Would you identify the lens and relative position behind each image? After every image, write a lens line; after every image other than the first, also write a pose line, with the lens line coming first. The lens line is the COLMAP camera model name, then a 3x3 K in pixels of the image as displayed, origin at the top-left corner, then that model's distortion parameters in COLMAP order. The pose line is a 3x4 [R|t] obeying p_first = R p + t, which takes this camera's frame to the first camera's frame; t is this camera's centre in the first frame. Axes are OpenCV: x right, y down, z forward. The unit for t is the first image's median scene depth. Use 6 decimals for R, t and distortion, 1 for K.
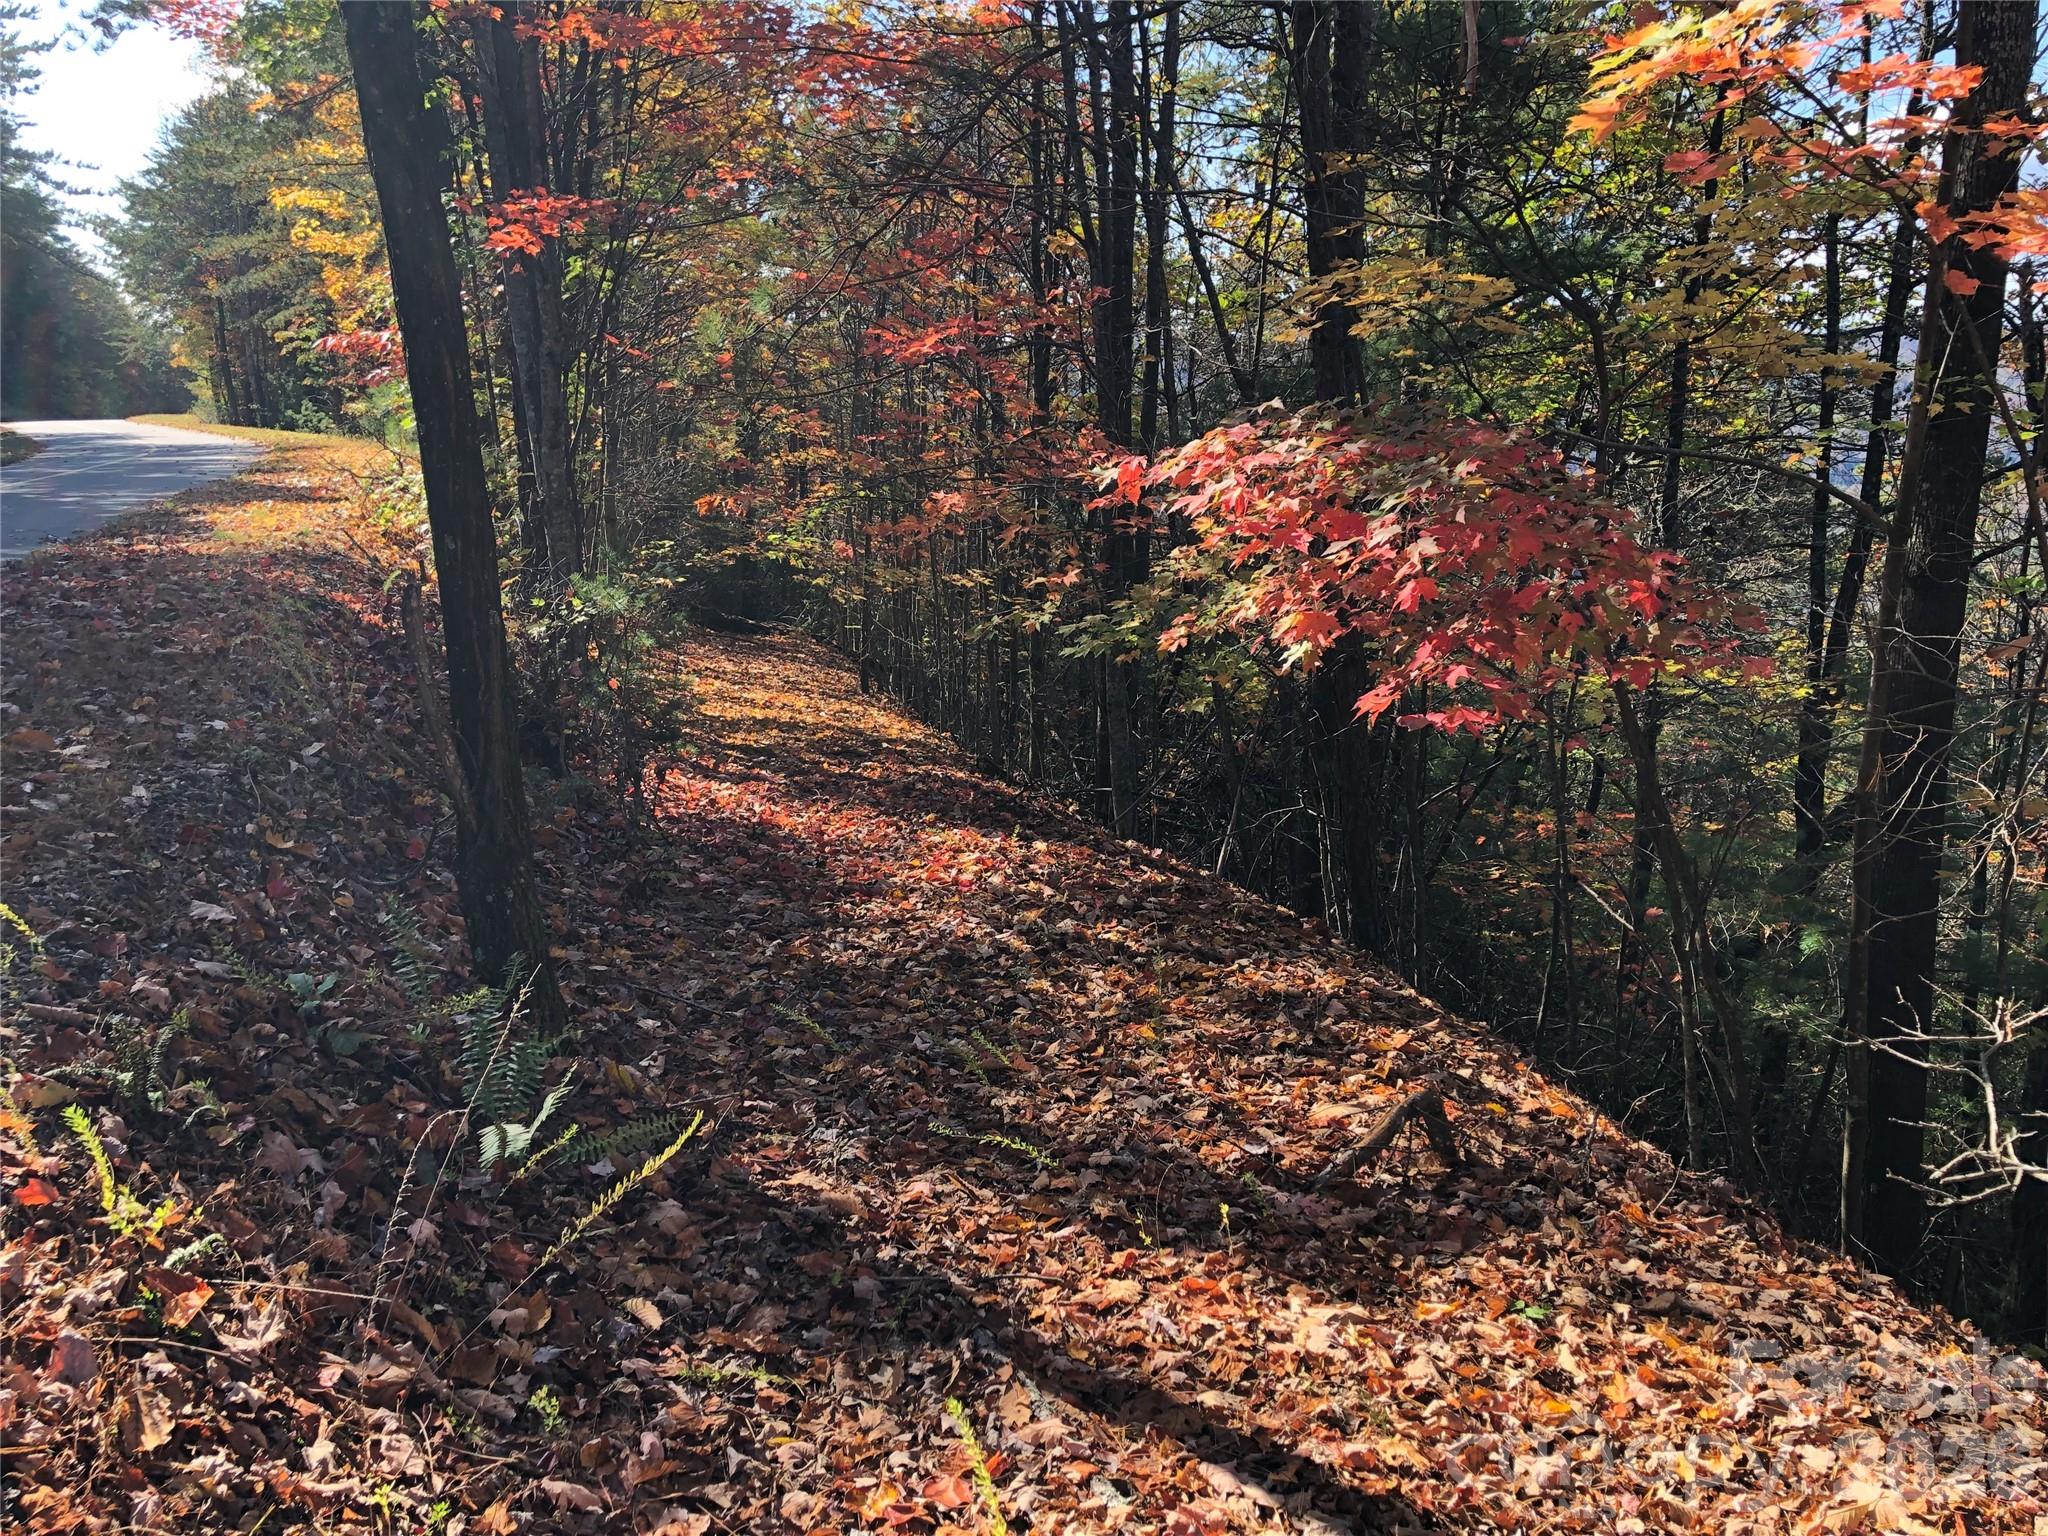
lens RADIAL K [[1664.1, 0, 1023.6], [0, 1664.1, 772.1], [0, 0, 1]] dist [0.017431, 0.002284]
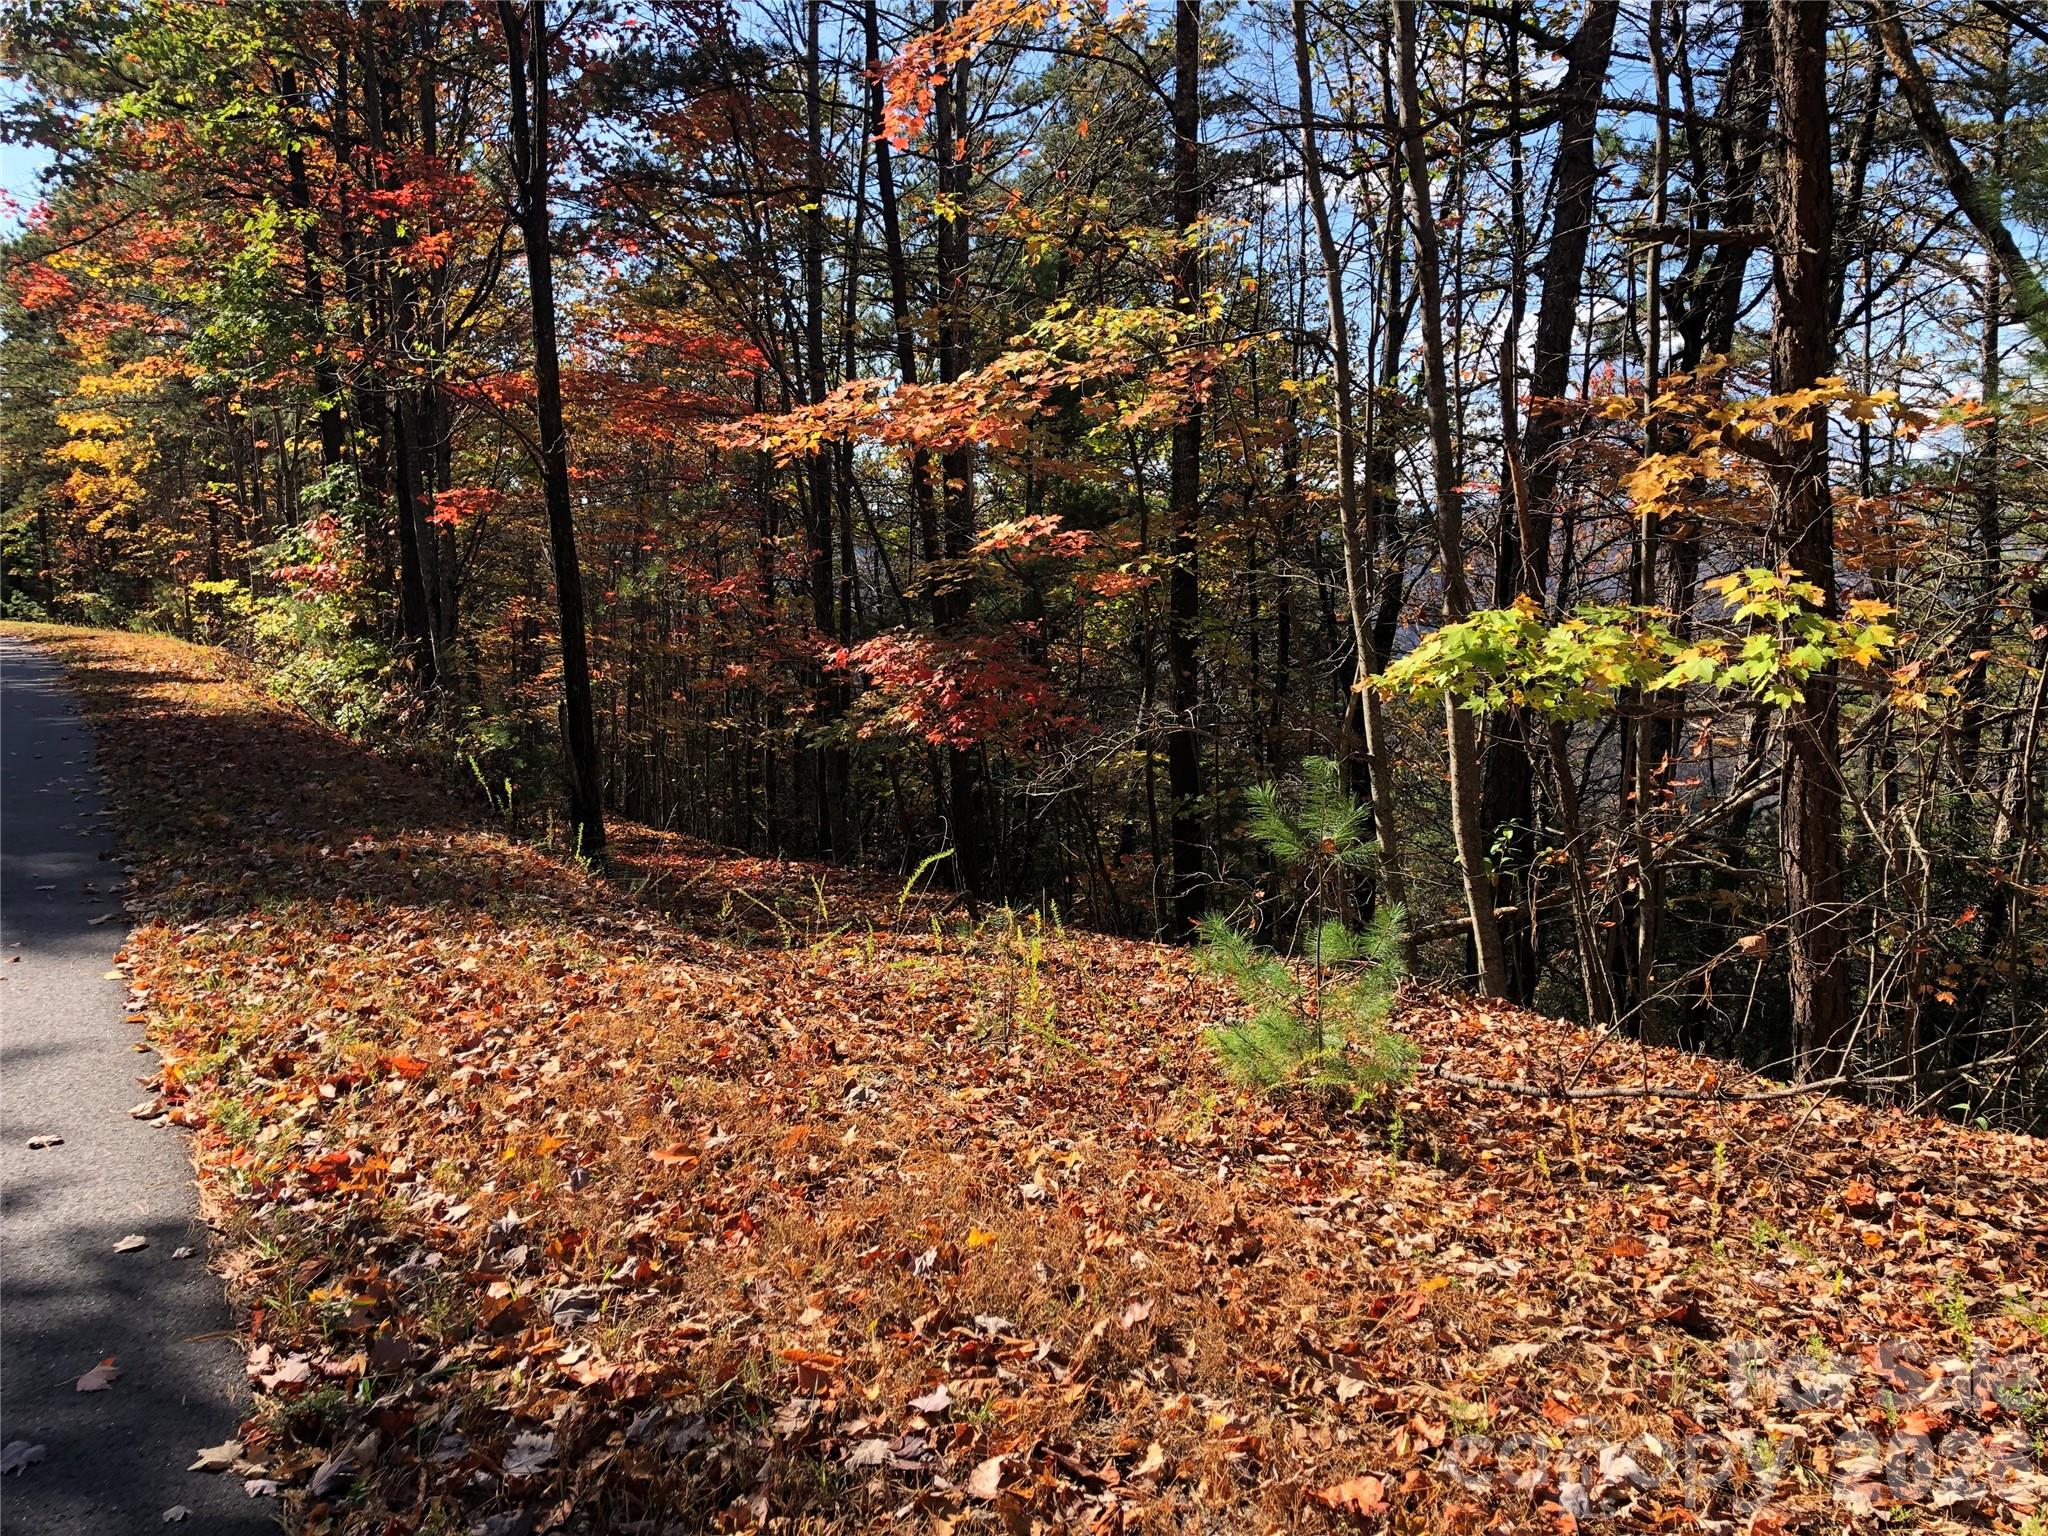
lens RADIAL K [[1664.1, 0, 1026.6], [0, 1664.1, 766.5], [0, 0, 1]] dist [0.017431, 0.002284]
pose [[0.982997, -0.034891, 0.180276, -0.109721], [0.052932, 0.993948, -0.096253, 0.218045], [-0.175827, 0.104159, 0.978895, -1.343174]]
